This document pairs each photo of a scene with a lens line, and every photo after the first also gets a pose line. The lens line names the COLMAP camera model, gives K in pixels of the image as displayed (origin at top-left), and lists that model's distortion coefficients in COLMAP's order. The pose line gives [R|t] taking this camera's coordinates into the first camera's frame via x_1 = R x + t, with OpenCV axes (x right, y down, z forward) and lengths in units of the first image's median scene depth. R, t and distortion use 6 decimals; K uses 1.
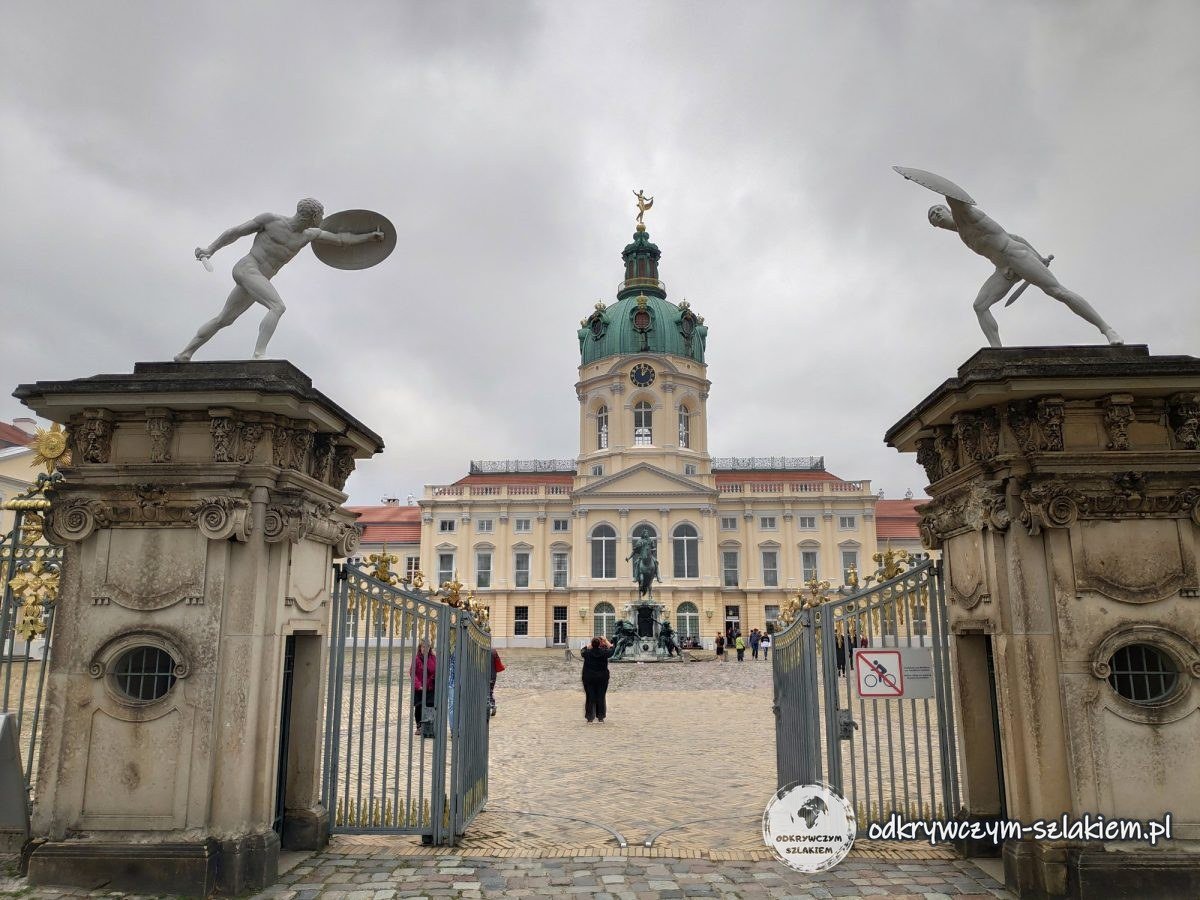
lens RADIAL K [[987.1, 0, 598.8], [0, 987.1, 382.5], [0, 0, 1]] dist [0.025024, -0.057265]
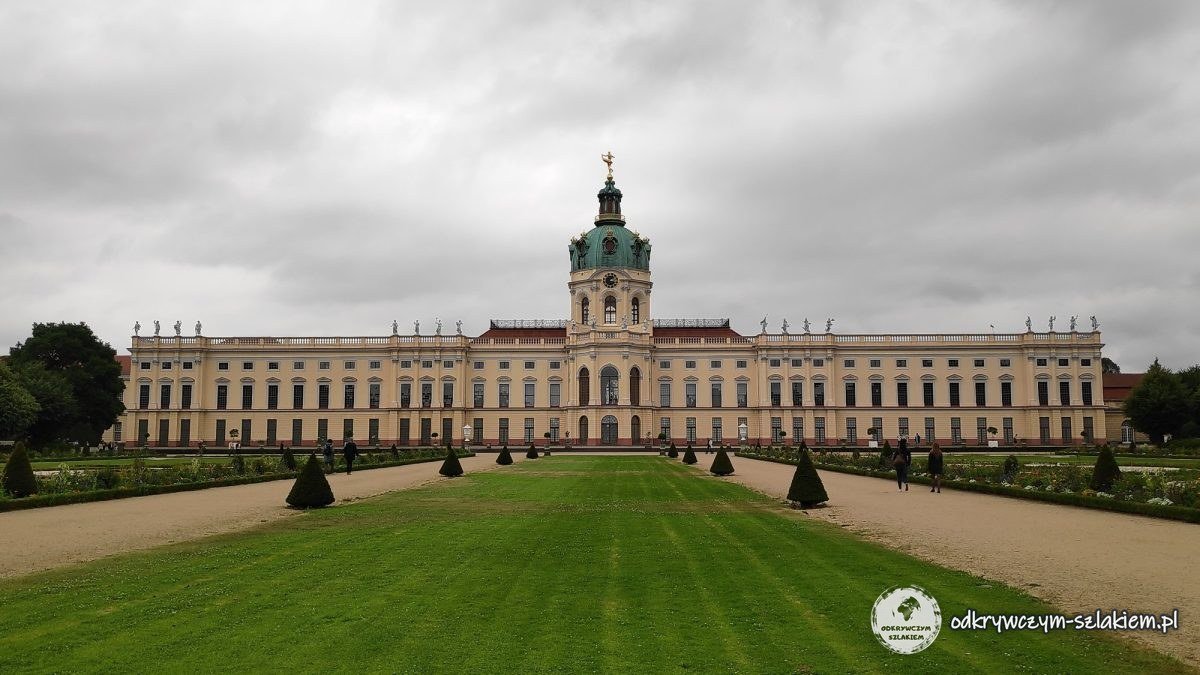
lens RADIAL K [[1110.9, 0, 646.4], [0, 1110.9, 366.5], [0, 0, 1]] dist [0.020149, -0.050137]
pose [[0.997074, -0.000576, 0.076440, -0.035256], [-0.013415, 0.983136, 0.182385, -0.195899], [-0.075256, -0.182877, 0.980251, -0.806081]]
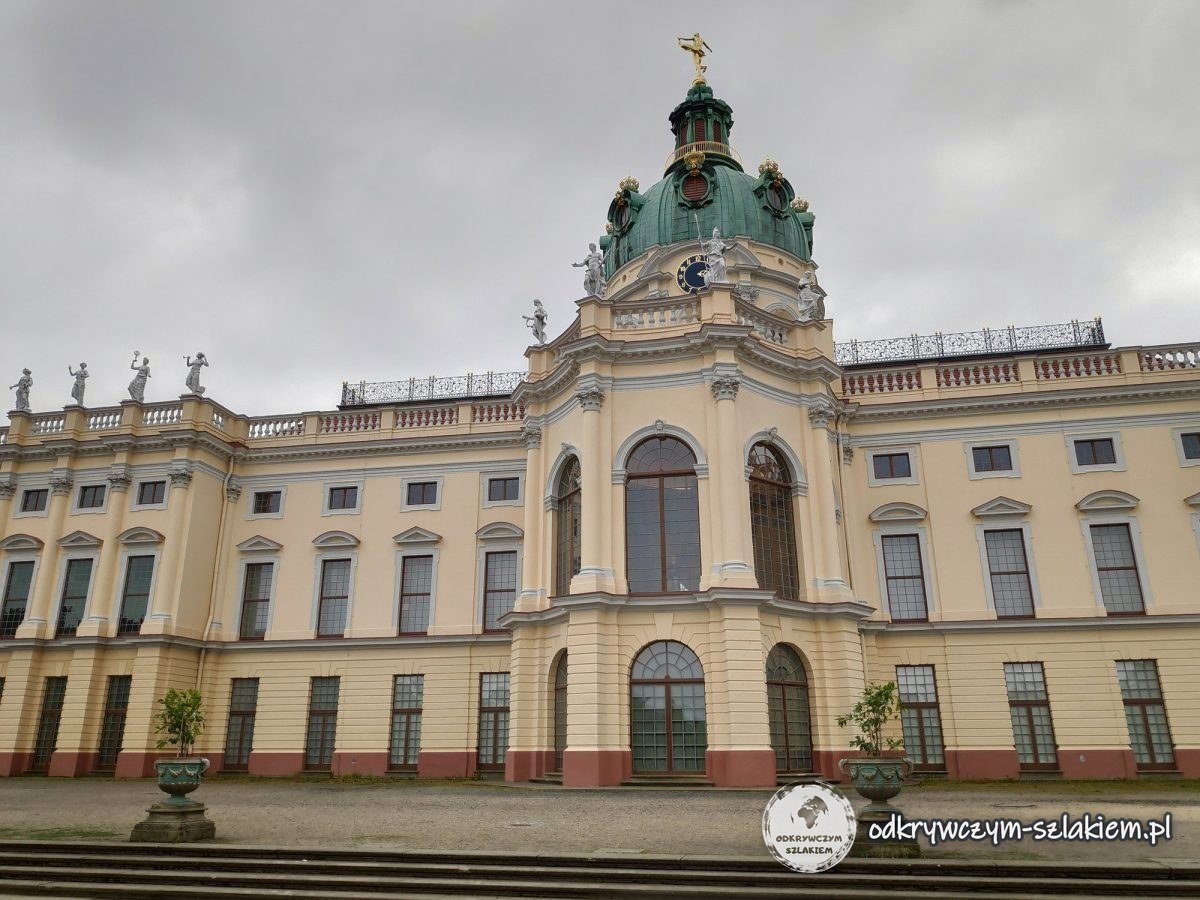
lens RADIAL K [[987.1, 0, 601.3], [0, 987.1, 408.5], [0, 0, 1]] dist [0.025024, -0.057265]
pose [[0.989365, -0.051560, -0.136011, 0.059536], [0.039046, 0.994889, -0.093122, 0.115615], [0.140117, 0.086821, 0.986321, 0.412679]]
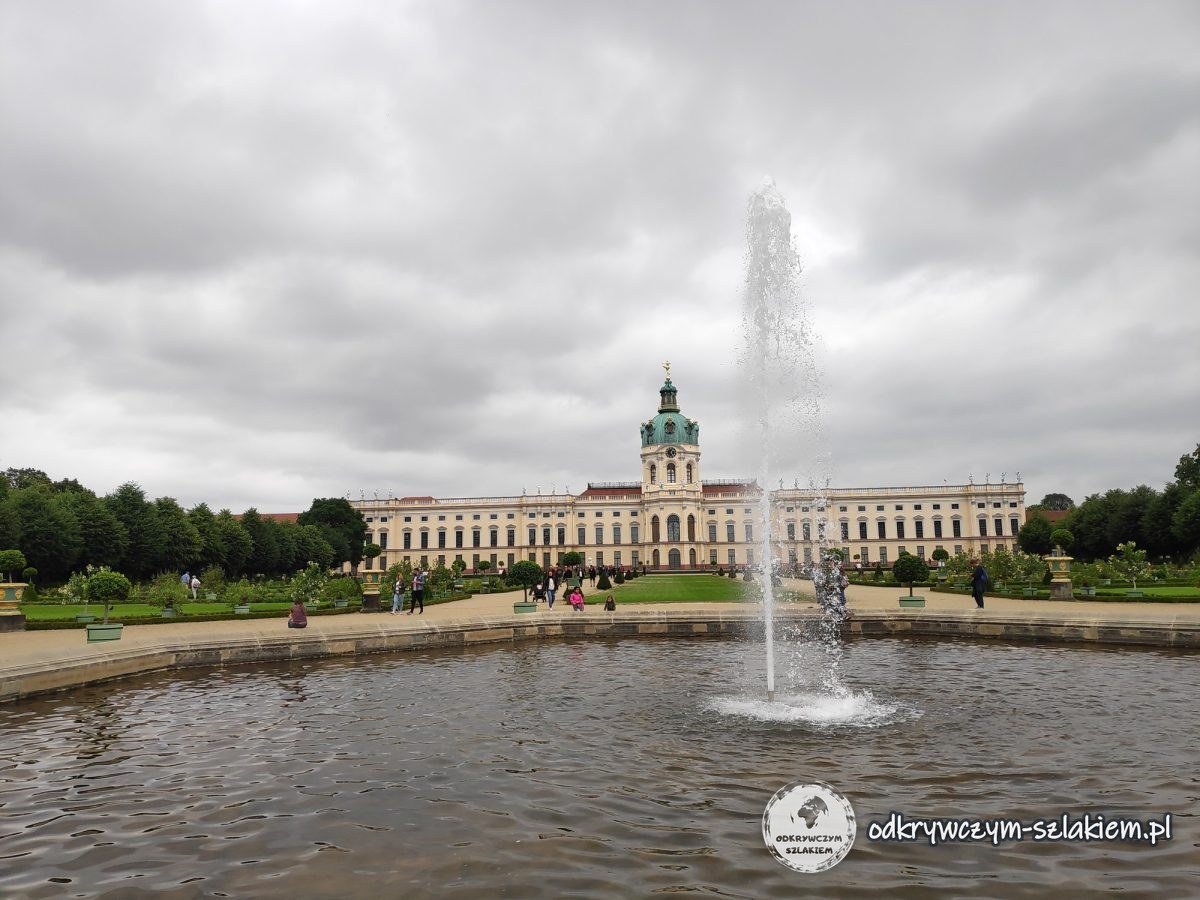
lens RADIAL K [[987.1, 0, 608.1], [0, 987.1, 443.4], [0, 0, 1]] dist [0.025024, -0.057265]
pose [[0.999752, -0.022102, -0.002562, -0.092249], [0.022248, 0.991892, 0.125125, -0.308700], [-0.000225, -0.125151, 0.992138, -1.246112]]
